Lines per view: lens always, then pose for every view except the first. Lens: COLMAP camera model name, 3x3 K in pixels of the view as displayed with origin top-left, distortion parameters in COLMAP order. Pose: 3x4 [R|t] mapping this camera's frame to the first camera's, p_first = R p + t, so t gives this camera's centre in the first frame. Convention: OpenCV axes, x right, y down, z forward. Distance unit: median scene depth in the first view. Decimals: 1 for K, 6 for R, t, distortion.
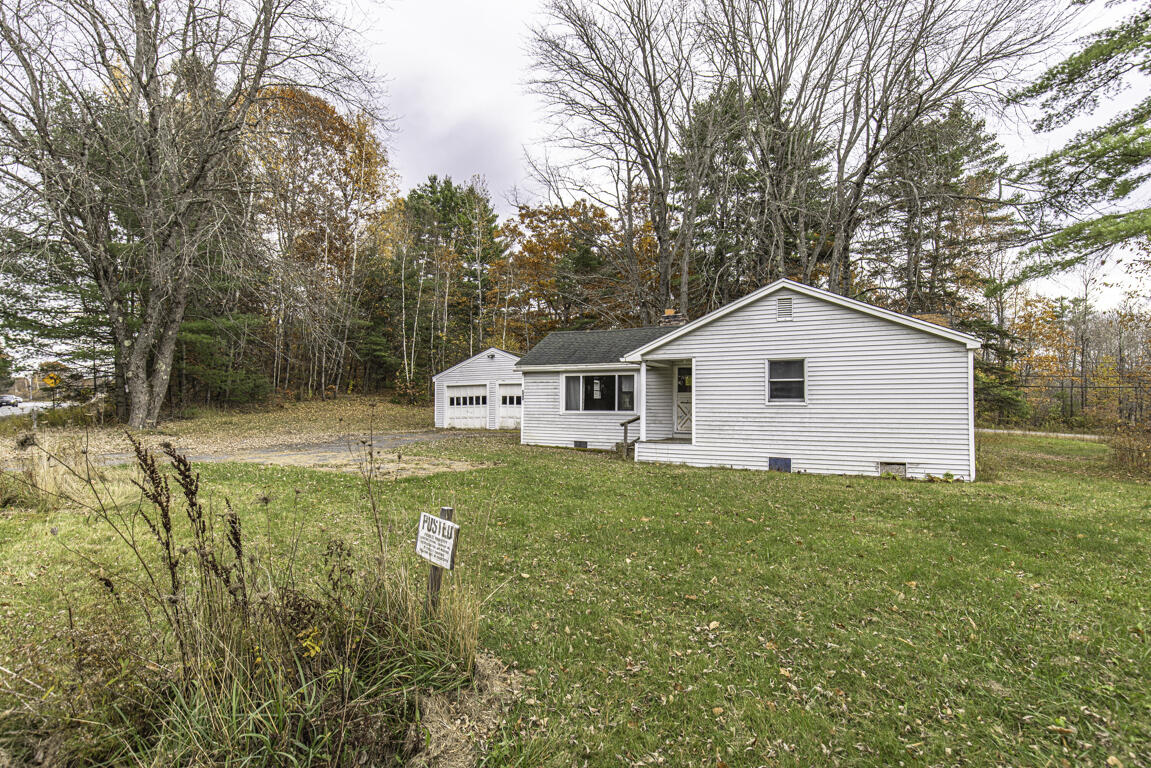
lens RADIAL K [[567.1, 0, 576.7], [0, 567.1, 385.0], [0, 0, 1]] dist [-0.003249, 0.000186]
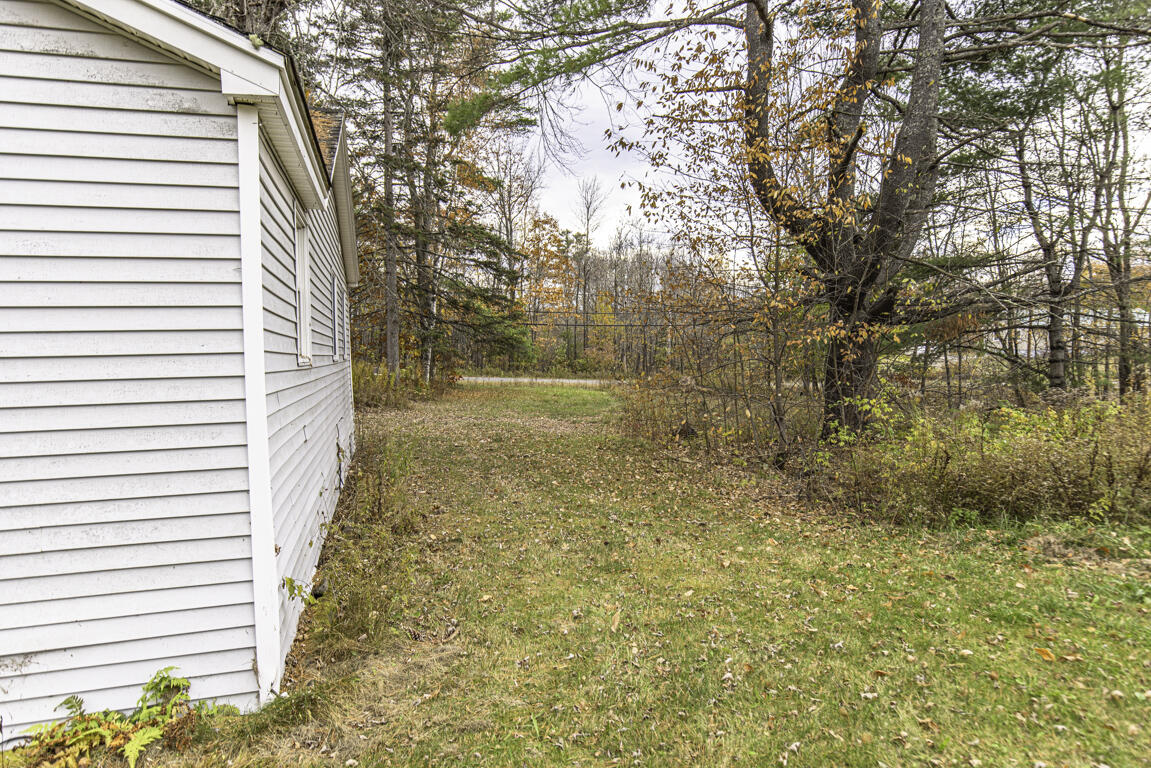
lens RADIAL K [[747.8, 0, 576.9], [0, 747.8, 382.7], [0, 0, 1]] dist [-0.000794, -0.000053]
pose [[0.750493, -0.048131, 0.659124, 0.125063], [-0.003336, 0.997056, 0.076607, 0.004443], [-0.660870, -0.059692, 0.748123, 0.145487]]
